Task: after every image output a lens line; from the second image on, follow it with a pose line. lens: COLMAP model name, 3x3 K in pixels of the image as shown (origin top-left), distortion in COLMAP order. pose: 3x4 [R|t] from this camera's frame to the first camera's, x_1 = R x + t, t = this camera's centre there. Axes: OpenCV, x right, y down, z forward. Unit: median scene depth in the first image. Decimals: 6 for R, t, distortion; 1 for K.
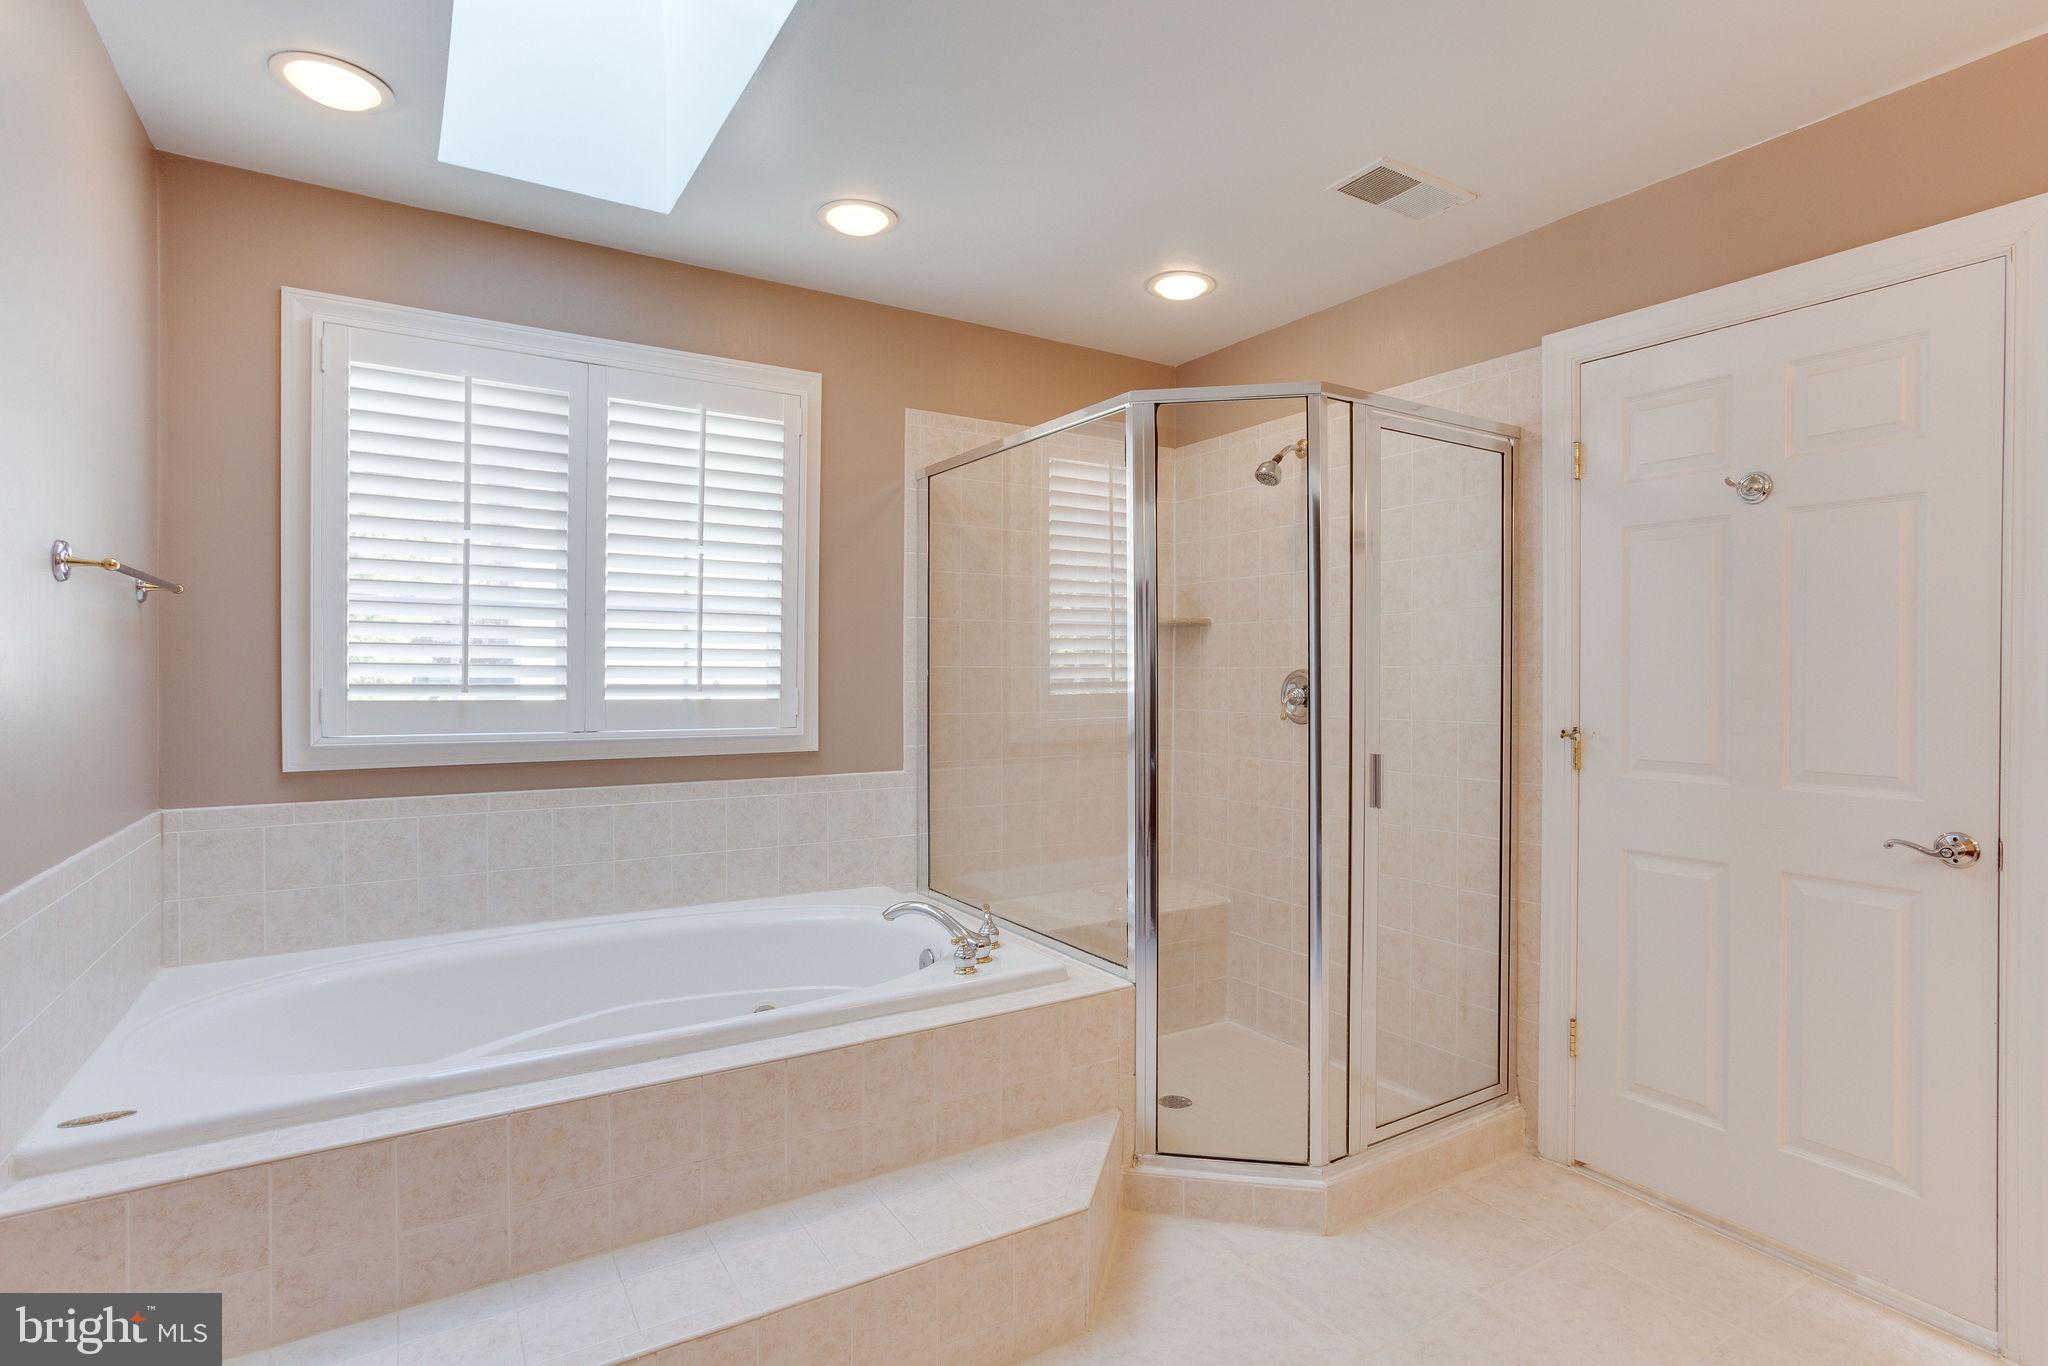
lens RADIAL K [[1036.9, 0, 1024.0], [0, 1036.9, 683.0], [0, 0, 1]] dist [-0.002872, -0.000313]
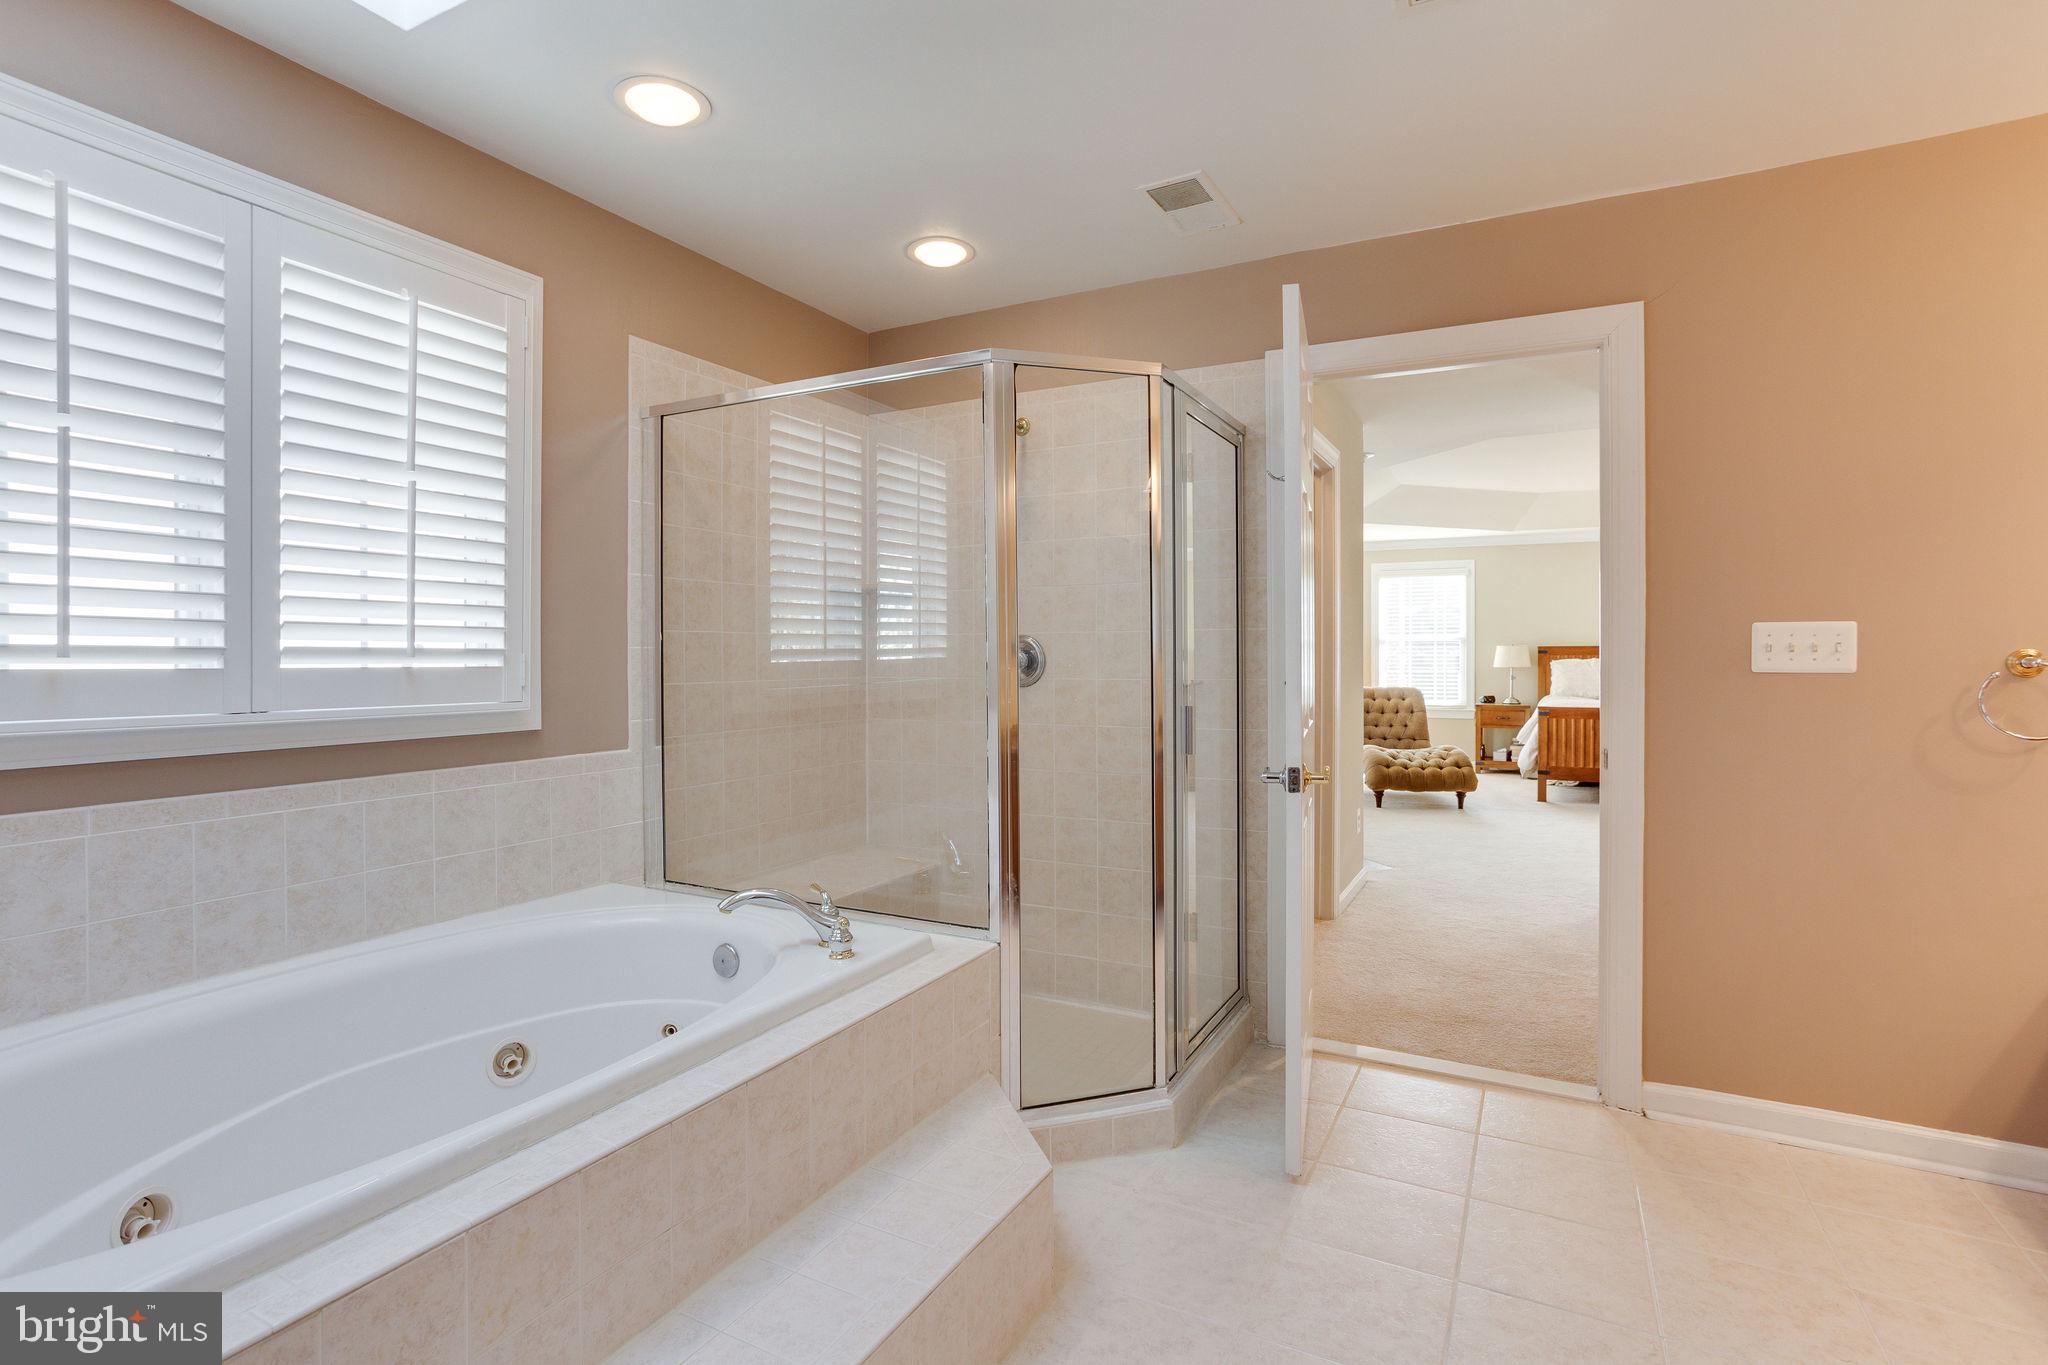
lens RADIAL K [[1017.0, 0, 1018.4], [0, 1017.0, 655.7], [0, 0, 1]] dist [0.001448, 0.017747]
pose [[0.871910, -0.002989, 0.489657, -0.300209], [0.004939, 0.999984, -0.002692, 0.011665], [-0.489642, 0.004765, 0.871911, 0.110126]]
